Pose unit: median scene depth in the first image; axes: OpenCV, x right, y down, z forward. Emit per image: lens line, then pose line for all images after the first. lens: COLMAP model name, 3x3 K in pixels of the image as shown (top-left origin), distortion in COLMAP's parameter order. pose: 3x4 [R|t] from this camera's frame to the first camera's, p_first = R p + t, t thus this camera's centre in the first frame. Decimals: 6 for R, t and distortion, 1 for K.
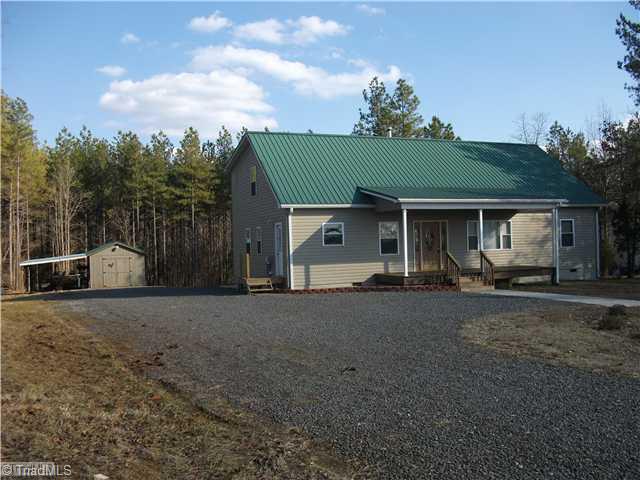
lens RADIAL K [[604.8, 0, 320.0], [0, 604.8, 240.0], [0, 0, 1]] dist [-0.137559, 0.028071]
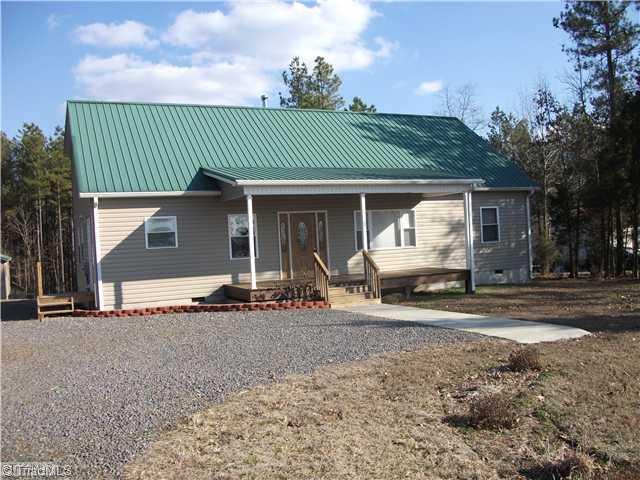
lens RADIAL K [[604.8, 0, 320.0], [0, 604.8, 240.0], [0, 0, 1]] dist [-0.137559, 0.028071]
pose [[0.997178, -0.022607, 0.071591, 0.145330], [0.022295, 0.999738, 0.005145, -0.000034], [-0.071689, -0.003534, 0.997421, 0.238378]]
